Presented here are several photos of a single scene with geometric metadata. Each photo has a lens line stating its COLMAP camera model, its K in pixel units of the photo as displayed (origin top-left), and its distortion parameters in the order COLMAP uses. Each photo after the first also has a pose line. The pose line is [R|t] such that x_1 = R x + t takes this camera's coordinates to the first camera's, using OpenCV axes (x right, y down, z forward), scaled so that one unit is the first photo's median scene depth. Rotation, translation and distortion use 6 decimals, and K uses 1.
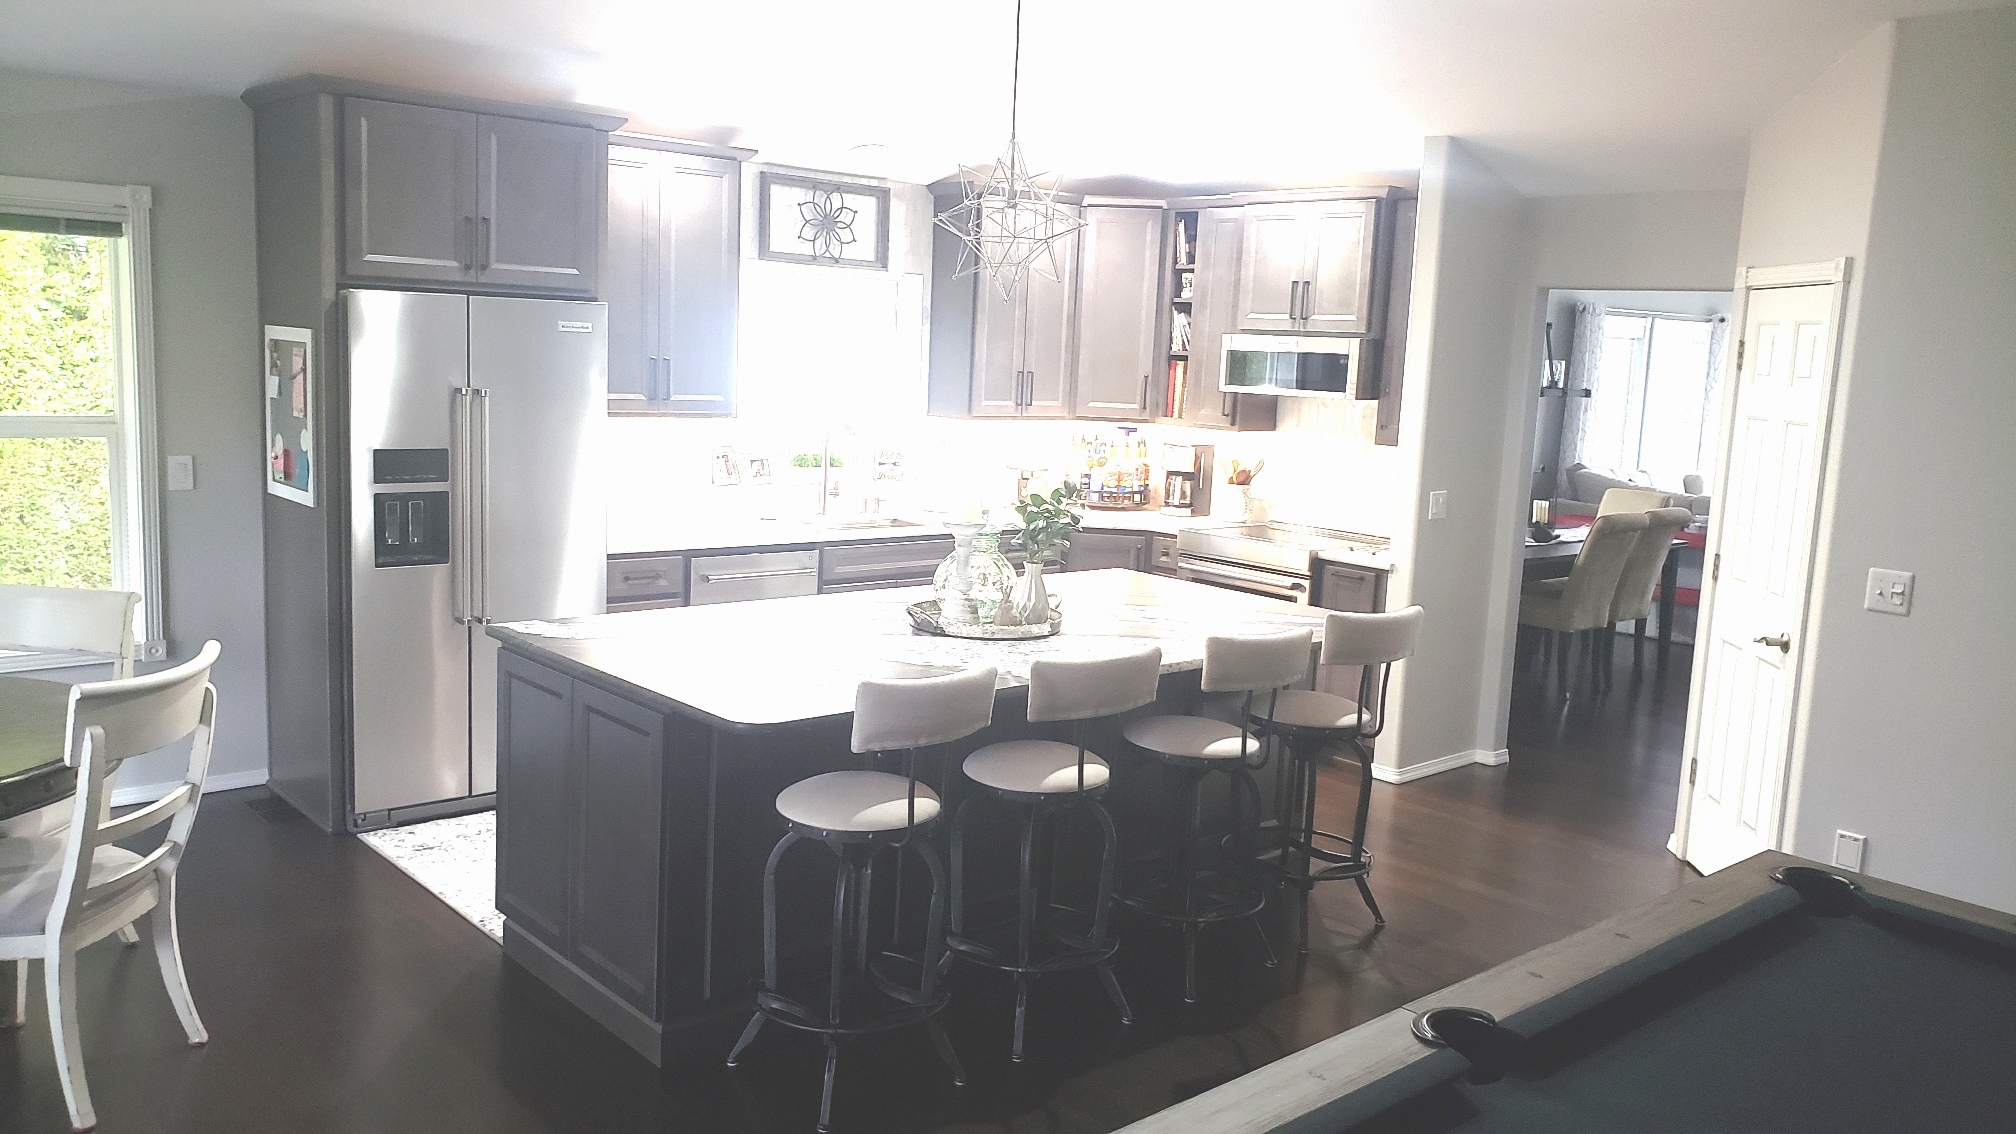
lens RADIAL K [[1546.5, 0, 1008.0], [0, 1546.5, 567.0], [0, 0, 1]] dist [0.117139, -0.233027]
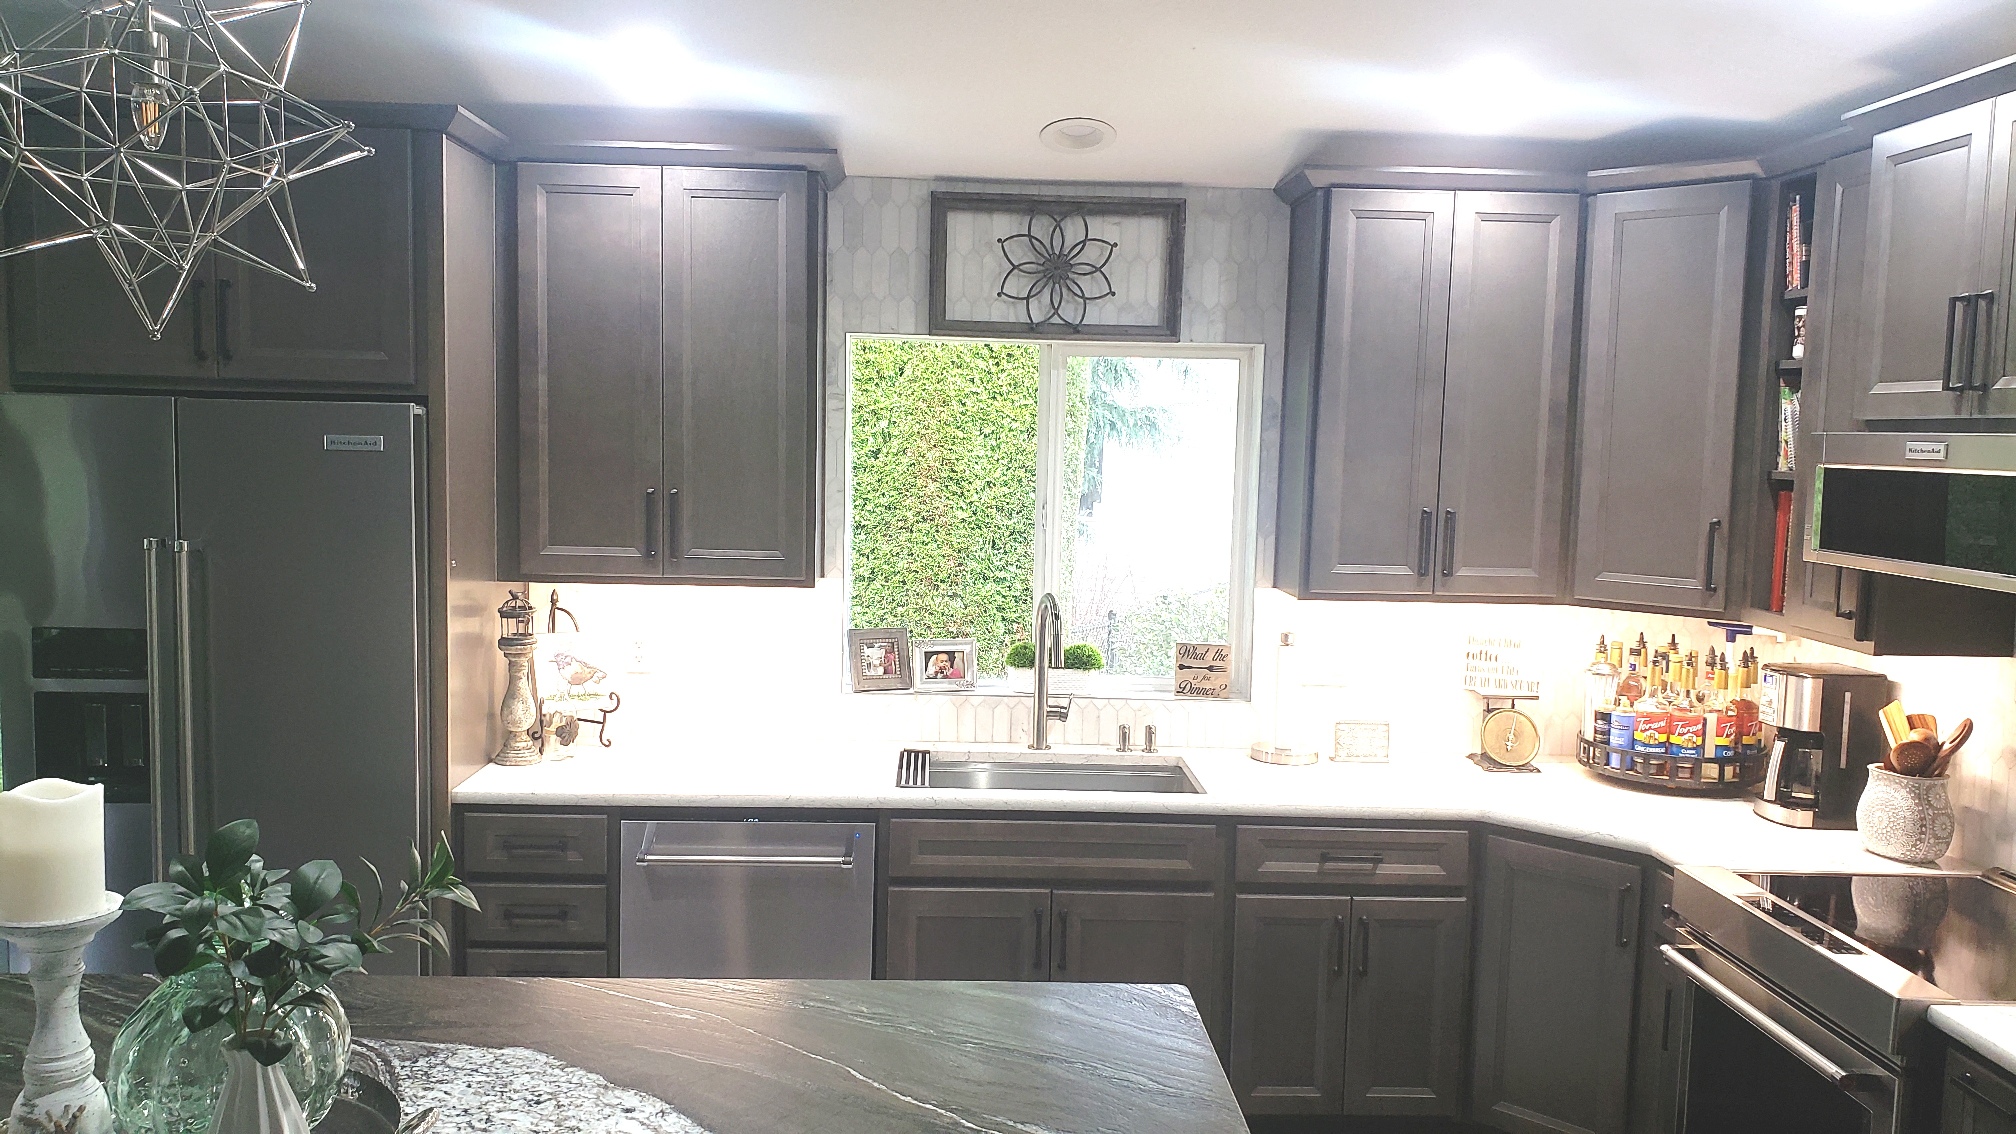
lens RADIAL K [[1546.5, 0, 1008.0], [0, 1546.5, 567.0], [0, 0, 1]] dist [0.117139, -0.233027]
pose [[0.767491, 0.028117, -0.640443, 0.250770], [-0.082848, 0.995010, -0.055601, -0.069417], [0.635684, 0.095733, 0.765990, 0.526842]]
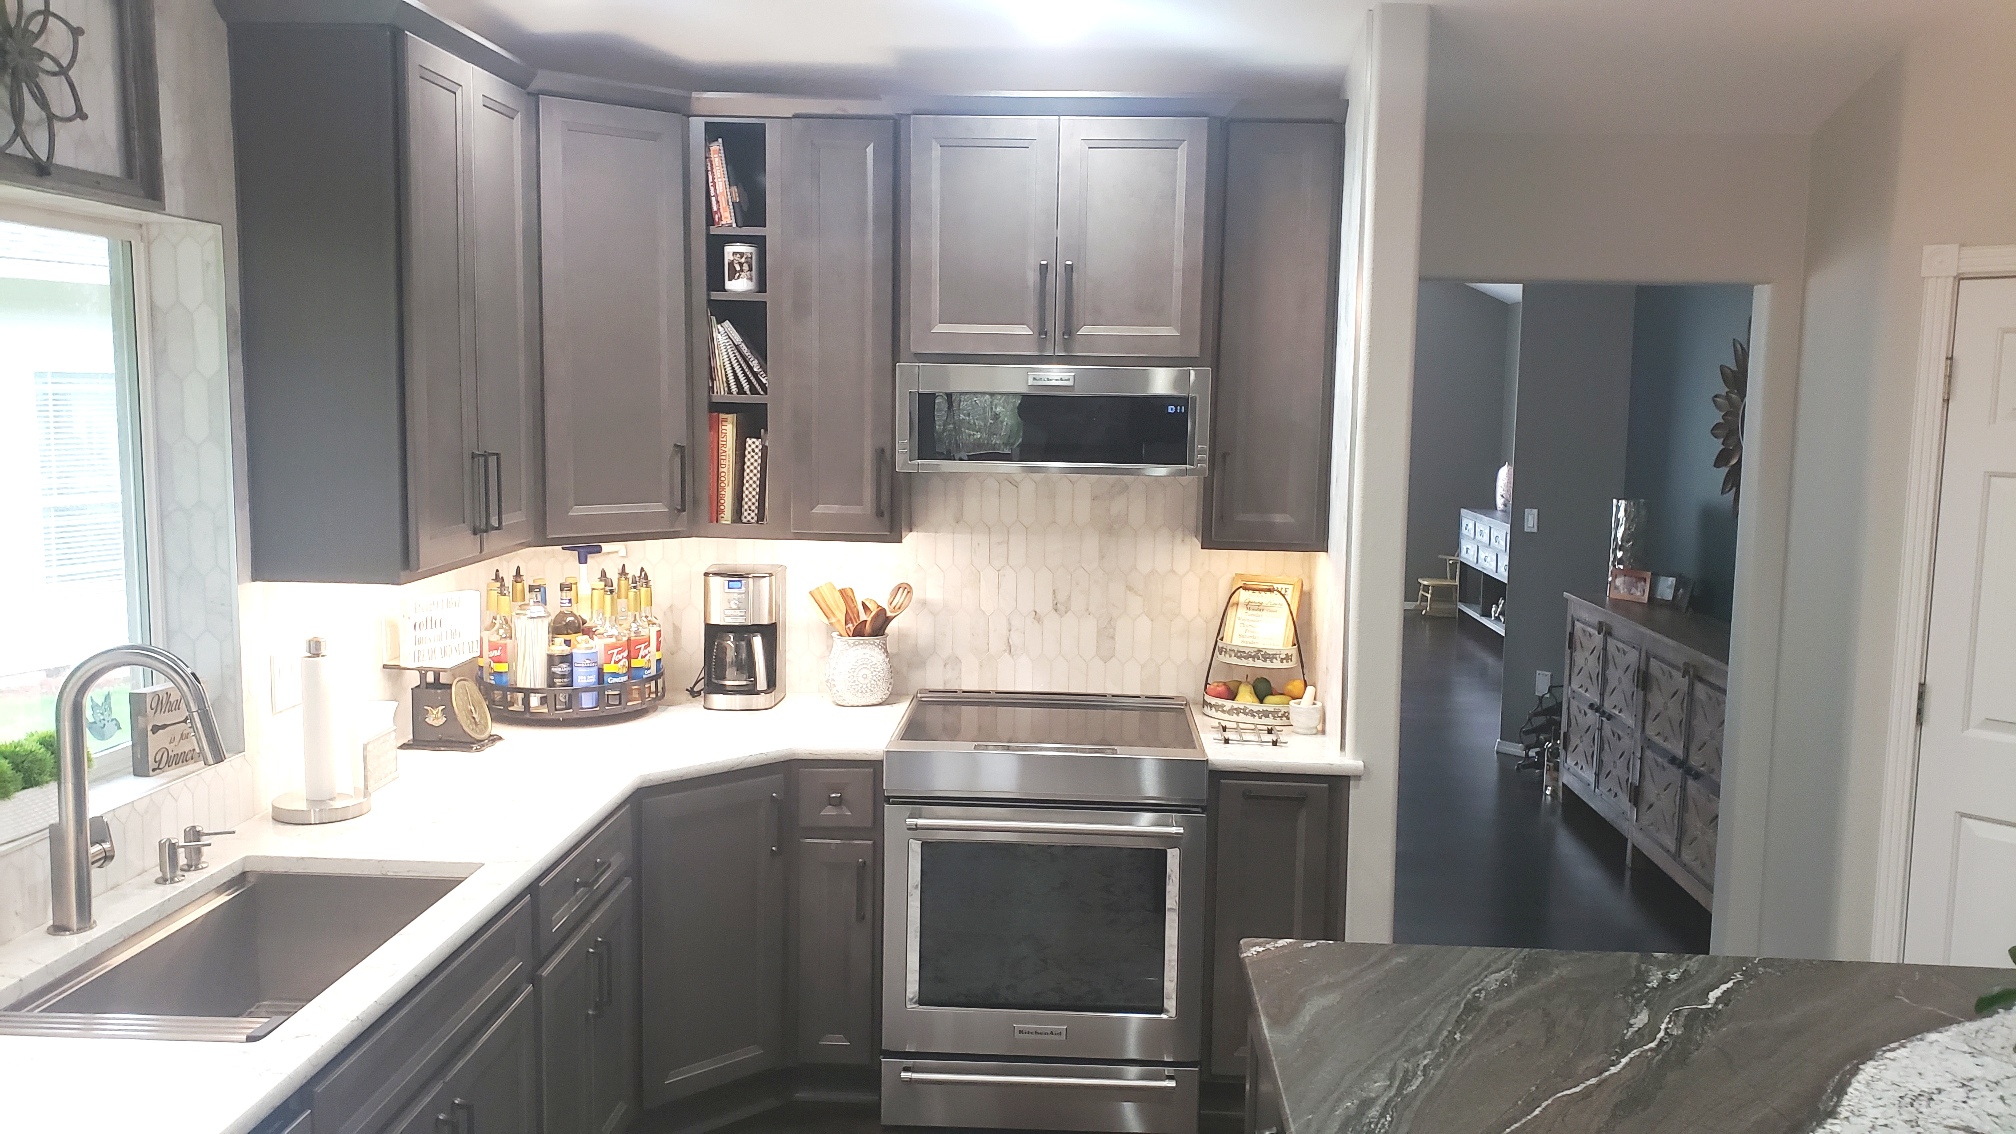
lens RADIAL K [[1546.5, 0, 1008.0], [0, 1546.5, 567.0], [0, 0, 1]] dist [0.117139, -0.233027]
pose [[0.706864, -0.119292, 0.697217, -0.204809], [0.121406, 0.991510, 0.046559, -0.102490], [-0.696852, 0.051736, 0.715346, 0.612656]]
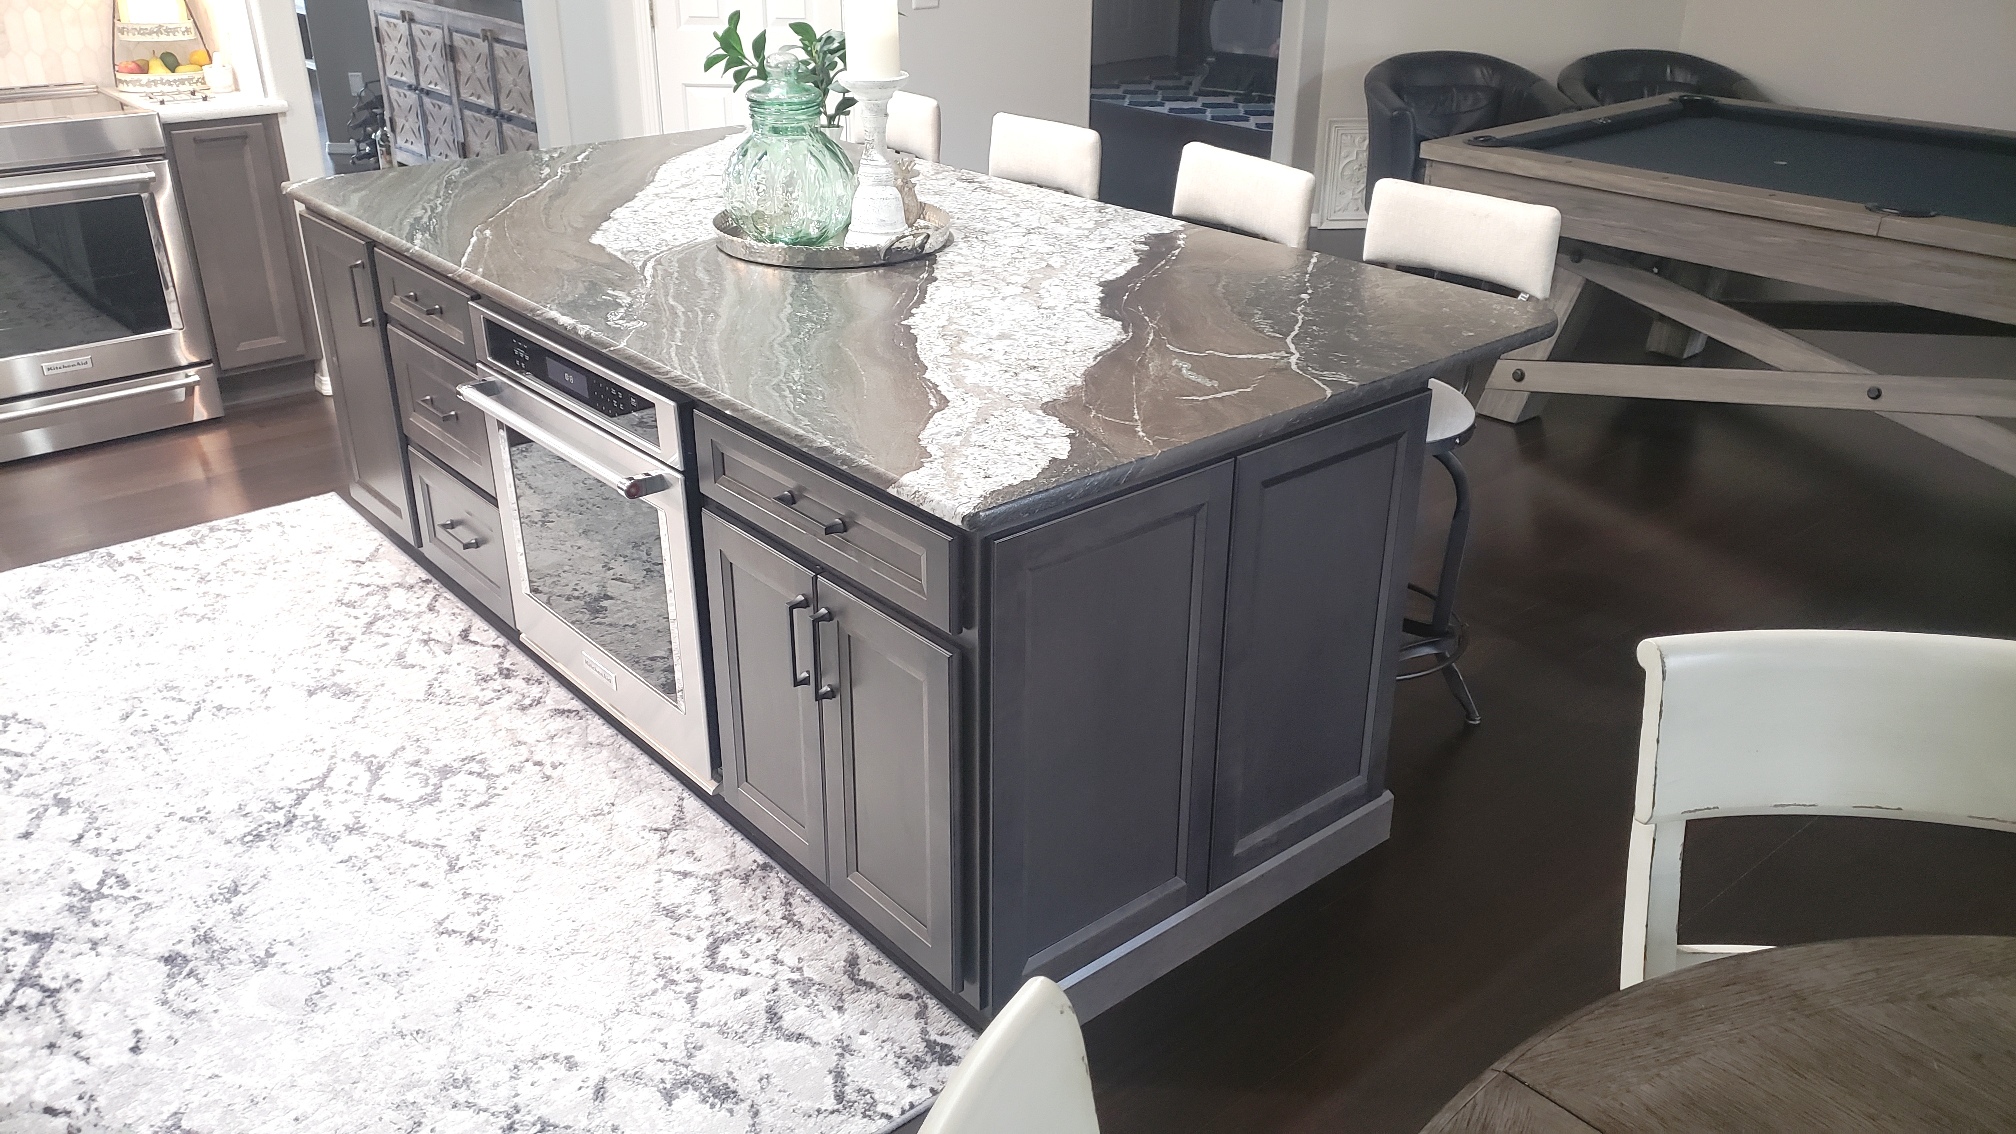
lens RADIAL K [[1566.8, 0, 1000.8], [0, 1566.8, 541.0], [0, 0, 1]] dist [0.005627, 0.004612]
pose [[0.027891, -0.456802, 0.889131, -0.431619], [0.142427, 0.882218, 0.448783, -0.090721], [-0.989412, 0.114119, 0.089667, 0.567002]]
